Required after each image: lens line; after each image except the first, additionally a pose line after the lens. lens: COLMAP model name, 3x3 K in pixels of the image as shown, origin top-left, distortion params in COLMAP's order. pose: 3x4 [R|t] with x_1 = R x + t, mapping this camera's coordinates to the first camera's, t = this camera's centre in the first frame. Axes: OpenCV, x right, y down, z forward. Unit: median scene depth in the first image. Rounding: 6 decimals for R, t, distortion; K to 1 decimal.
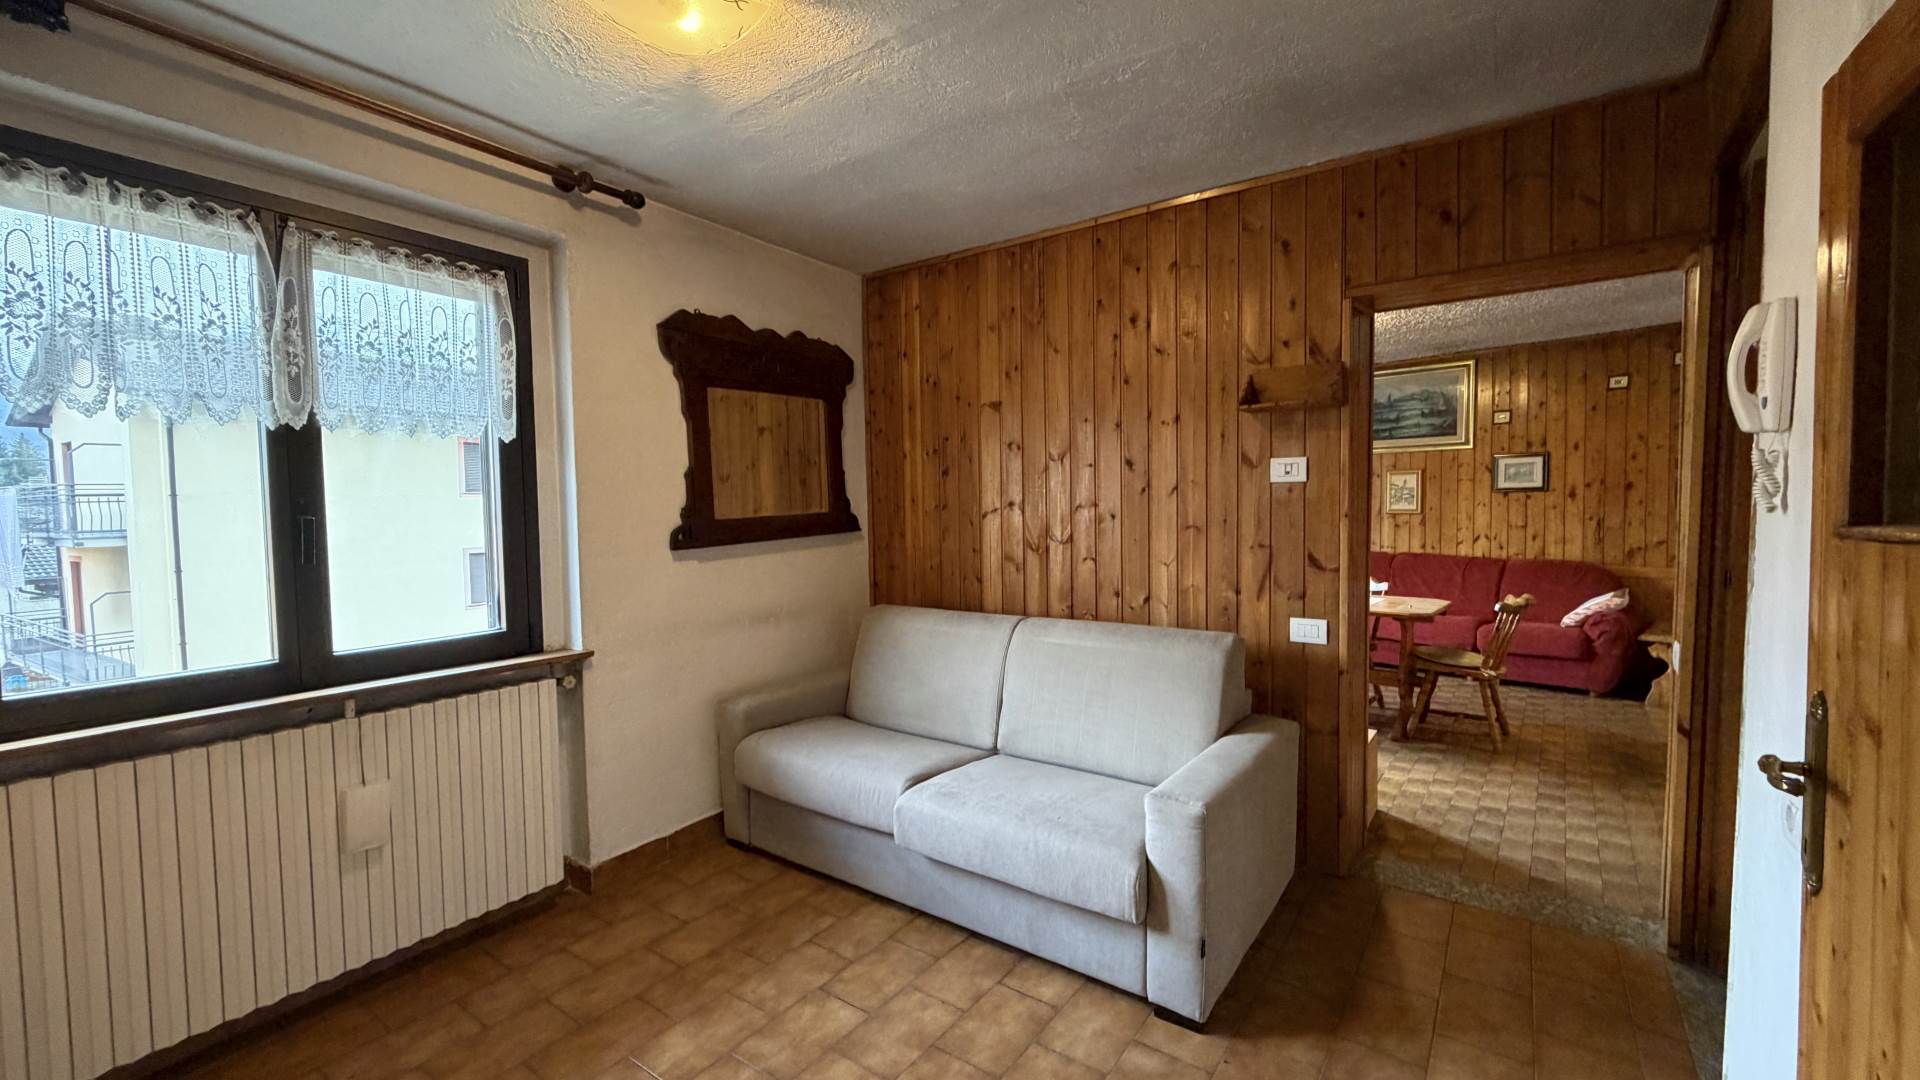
lens RADIAL K [[762.0, 0, 955.0], [0, 762.0, 544.2], [0, 0, 1]] dist [0.000554, 0.000201]
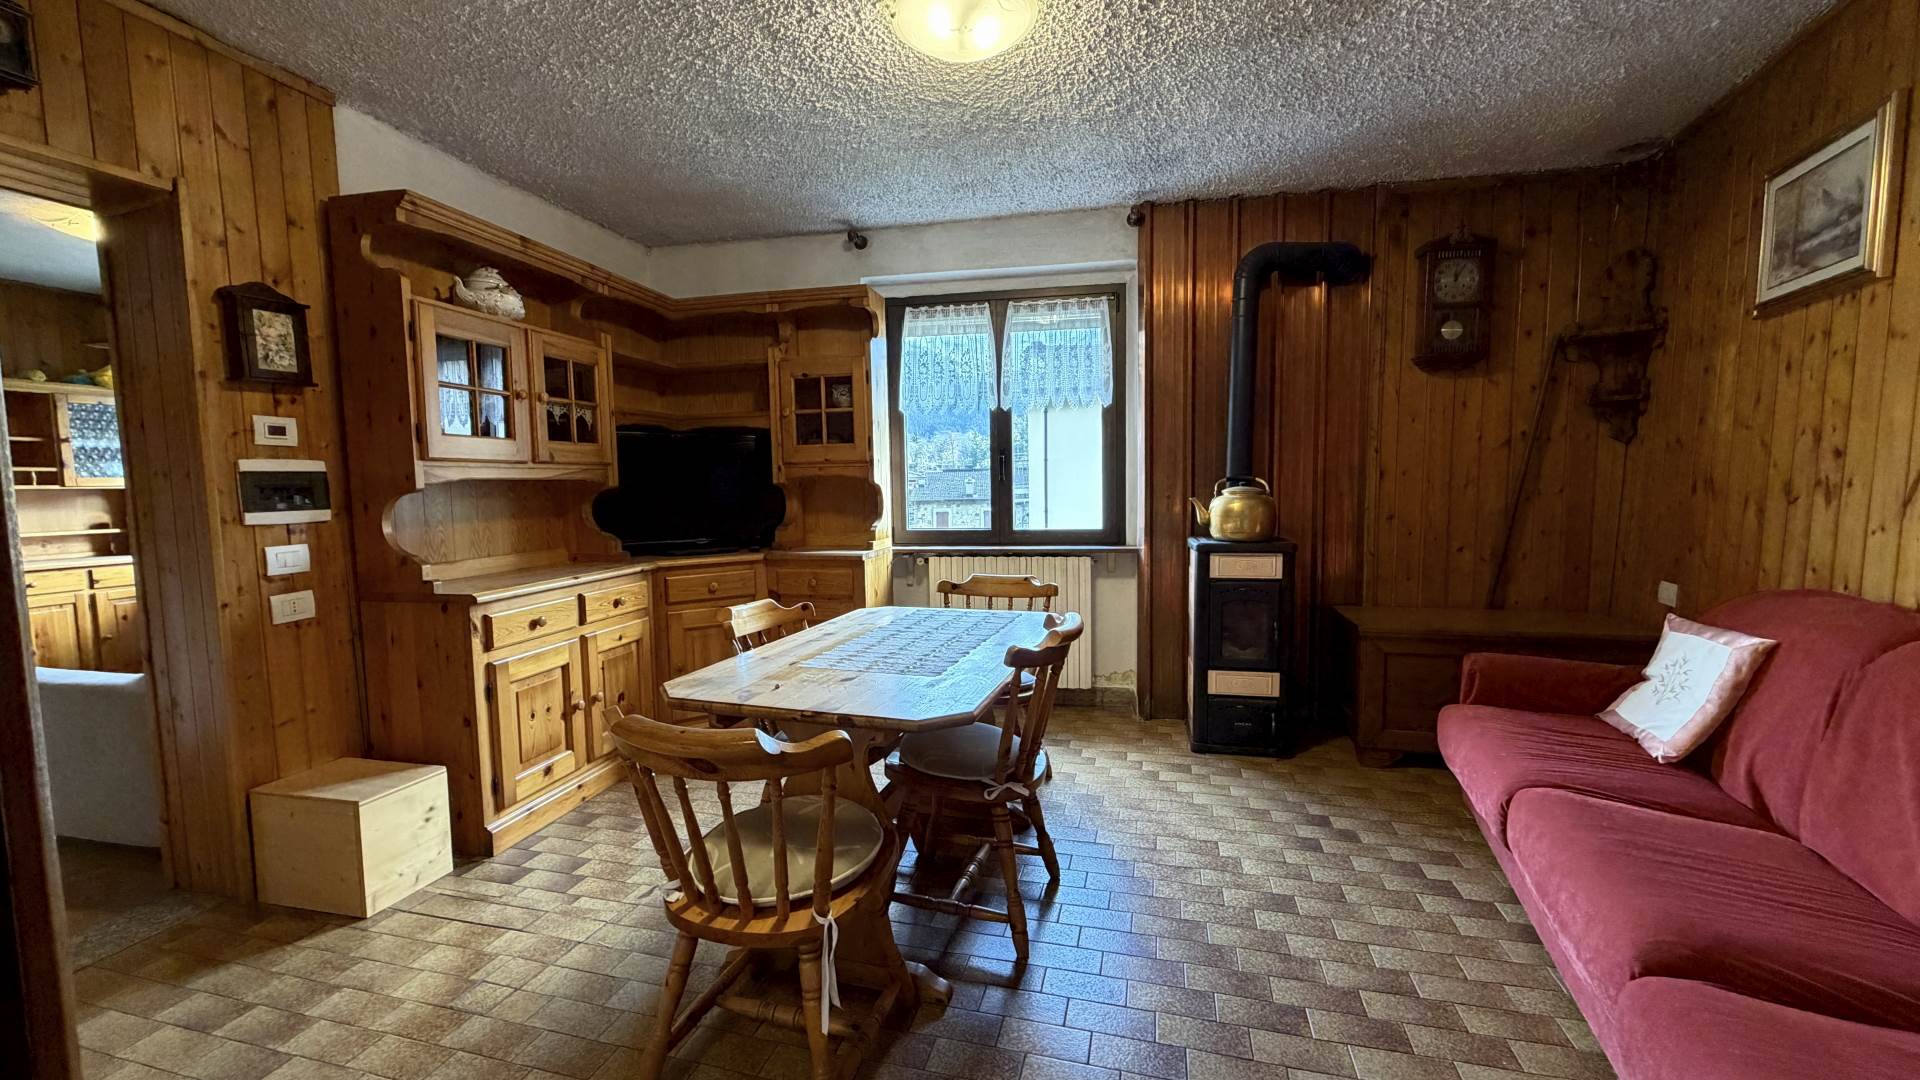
lens RADIAL K [[762.0, 0, 955.9], [0, 762.0, 543.2], [0, 0, 1]] dist [0.000554, 0.000201]
pose [[0.396546, 0.085312, -0.914042, 0.748884], [-0.036808, 0.996349, 0.077026, -0.024506], [0.917277, 0.003100, 0.398239, 0.678596]]
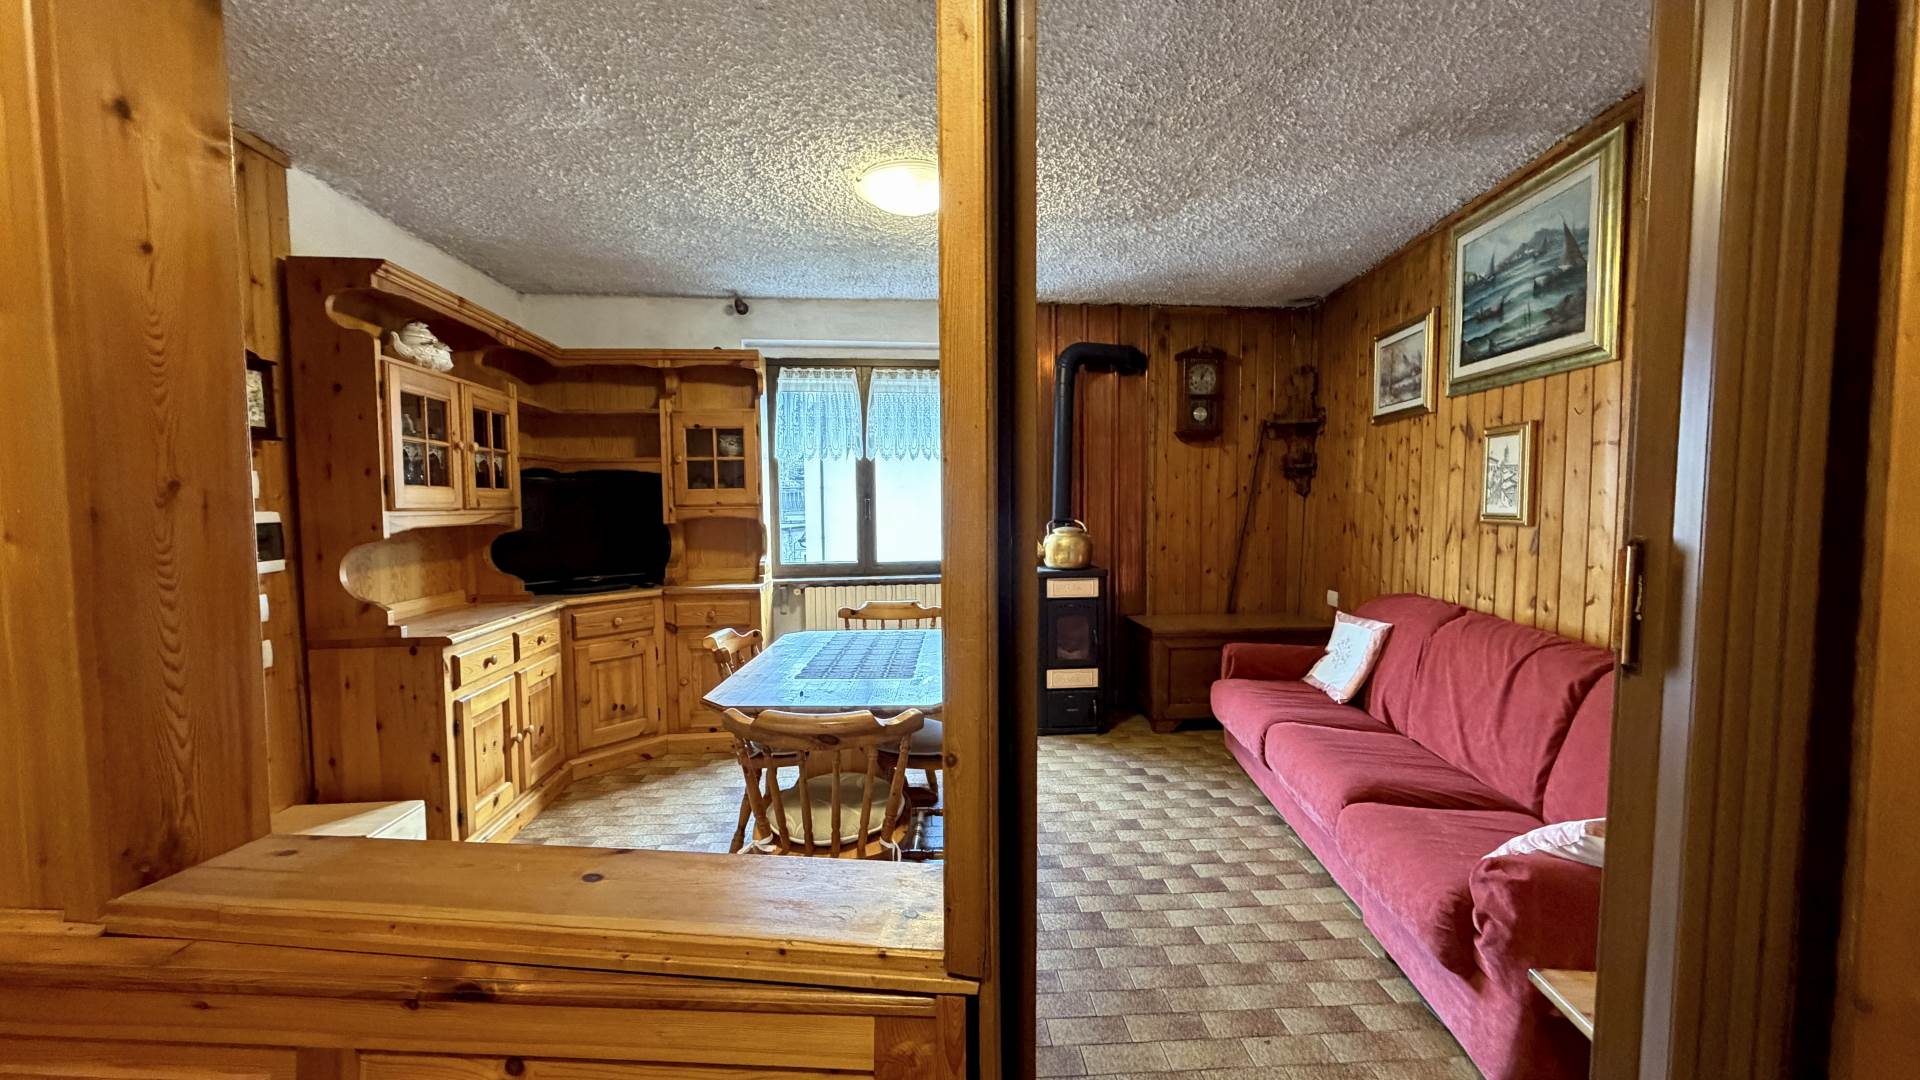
lens RADIAL K [[762.0, 0, 955.5], [0, 762.0, 543.5], [0, 0, 1]] dist [0.000554, 0.000201]
pose [[0.661625, 0.050920, -0.748104, 0.793729], [-0.038080, 0.998686, 0.034298, -0.035782], [0.748868, 0.005795, 0.662694, 0.528277]]
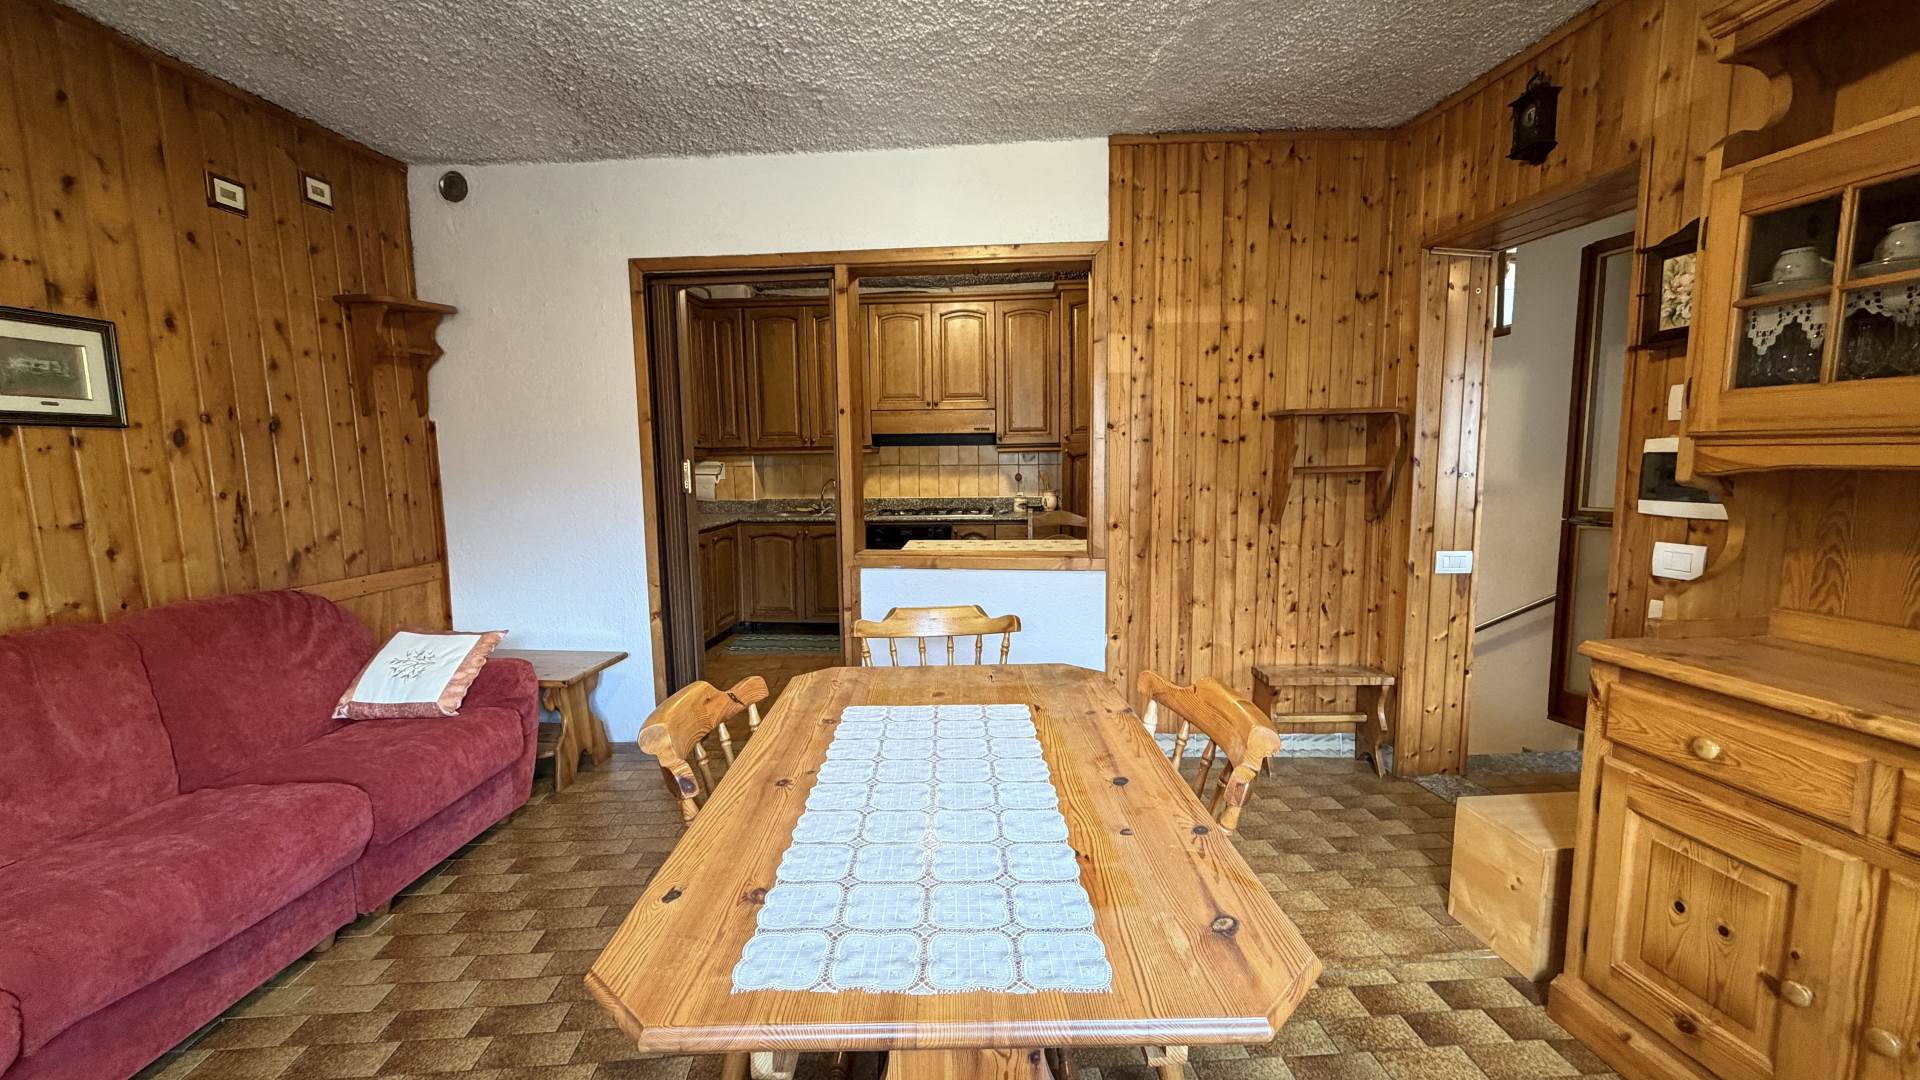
lens RADIAL K [[762.0, 0, 957.6], [0, 762.0, 540.8], [0, 0, 1]] dist [0.000554, 0.000201]
pose [[-0.674214, -0.060313, 0.736069, 0.213864], [0.056311, 0.989560, 0.132663, -0.040957], [-0.736386, 0.130891, -0.663780, 0.954645]]
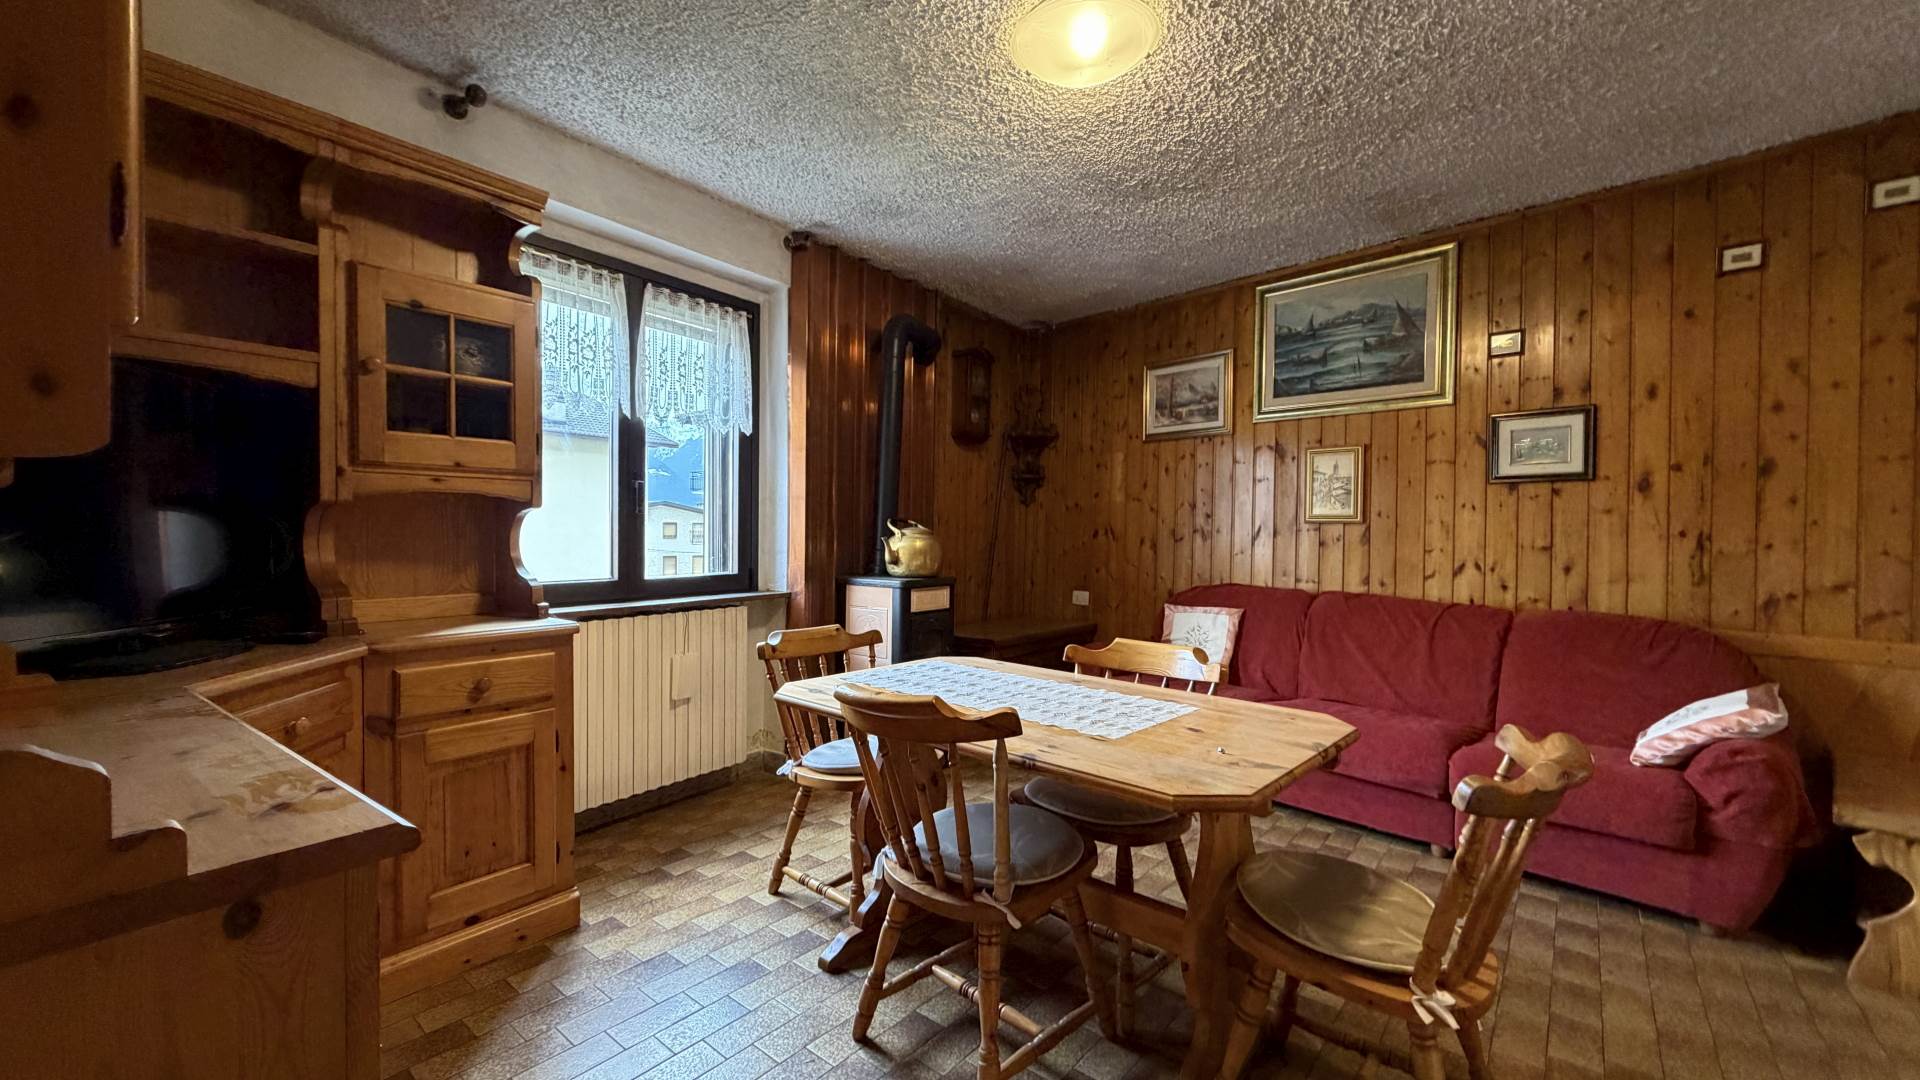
lens RADIAL K [[762.0, 0, 955.8], [0, 762.0, 542.5], [0, 0, 1]] dist [0.000554, 0.000201]
pose [[0.999529, 0.026358, -0.015728, 0.353470], [-0.026886, 0.999047, -0.034382, 0.002185], [0.014807, 0.034789, 0.999285, 0.477843]]
